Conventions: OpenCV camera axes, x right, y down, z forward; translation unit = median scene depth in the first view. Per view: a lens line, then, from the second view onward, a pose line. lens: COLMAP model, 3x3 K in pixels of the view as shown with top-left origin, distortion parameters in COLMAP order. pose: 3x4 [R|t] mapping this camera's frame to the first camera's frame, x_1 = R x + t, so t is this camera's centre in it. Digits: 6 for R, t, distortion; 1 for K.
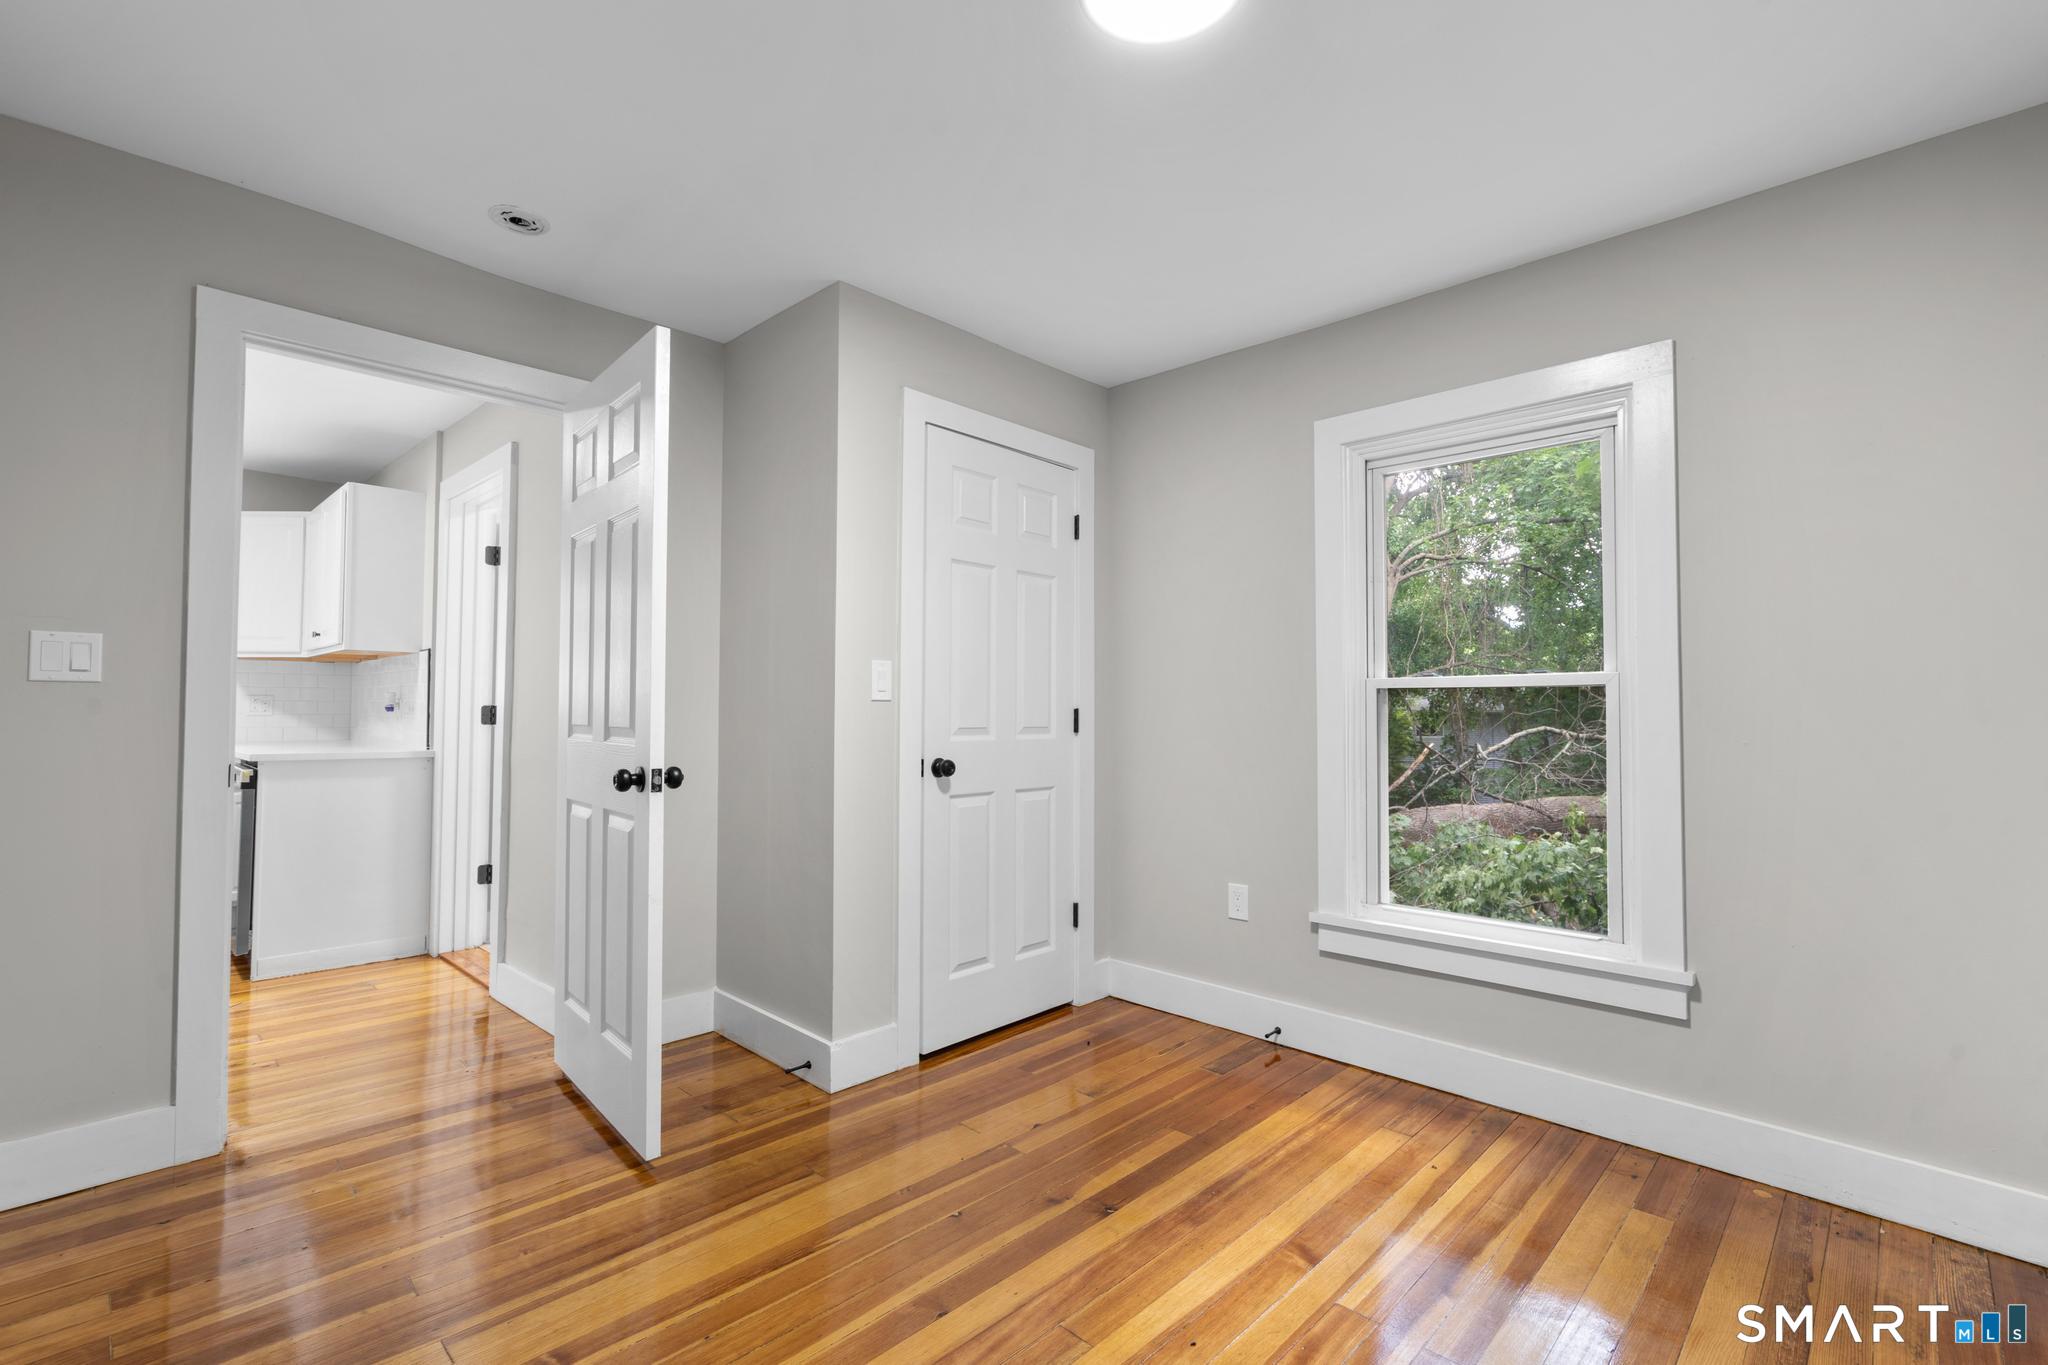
lens RADIAL K [[920.0, 0, 1015.8], [0, 920.0, 684.9], [0, 0, 1]] dist [-0.006754, 0.003725]
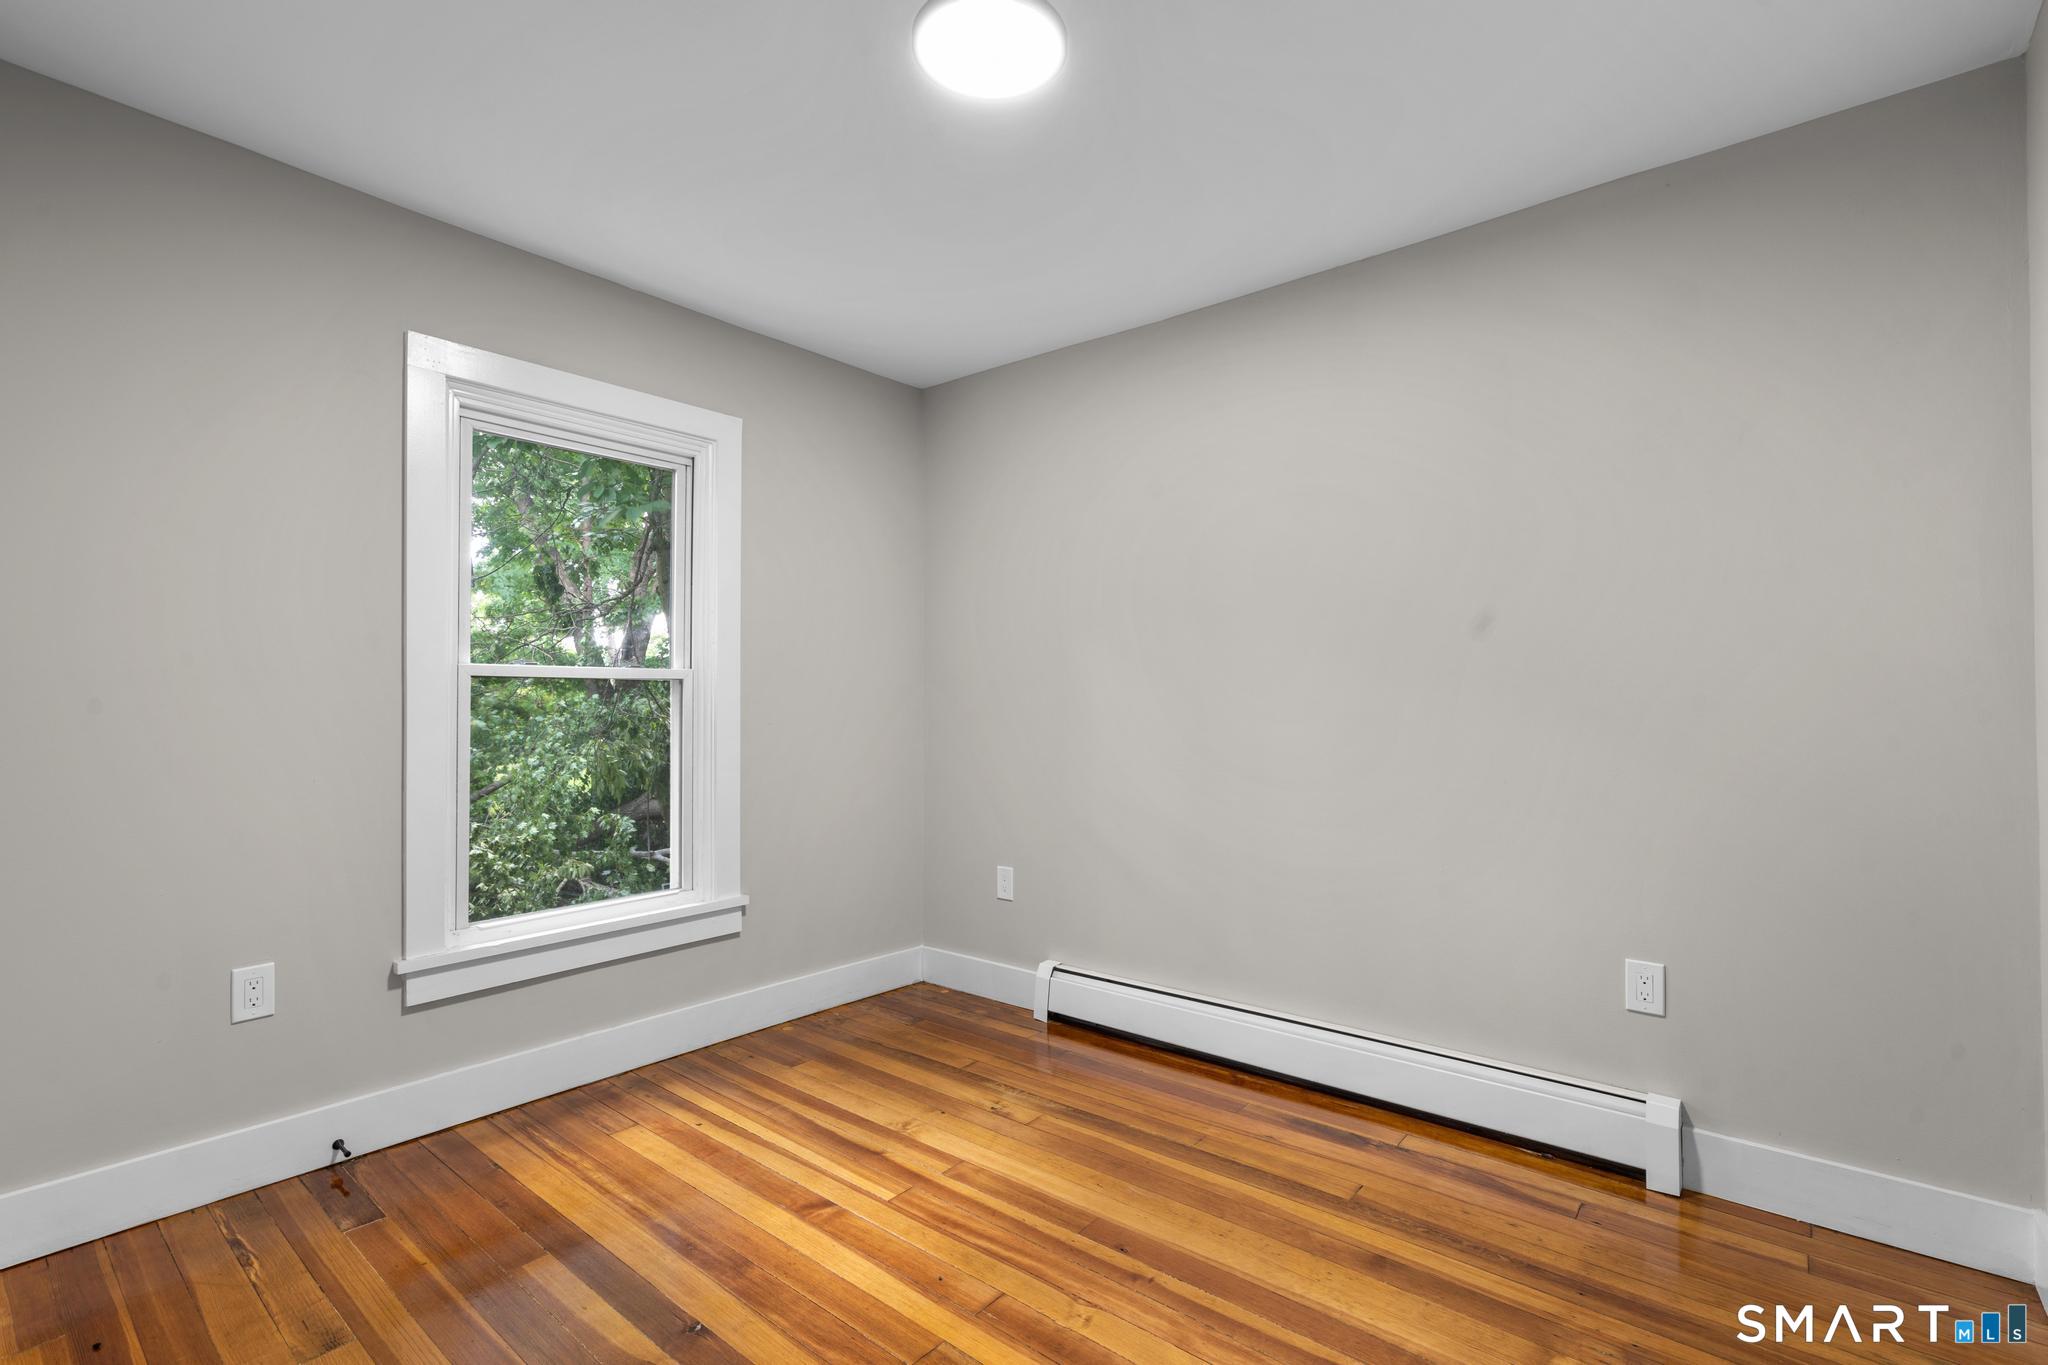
lens RADIAL K [[920.0, 0, 1015.9], [0, 920.0, 688.4], [0, 0, 1]] dist [-0.006754, 0.003725]
pose [[-0.087631, 0.010657, 0.996096, -0.592623], [-0.028272, 0.999513, -0.013181, 0.013930], [-0.995752, -0.029317, -0.087287, 0.661199]]
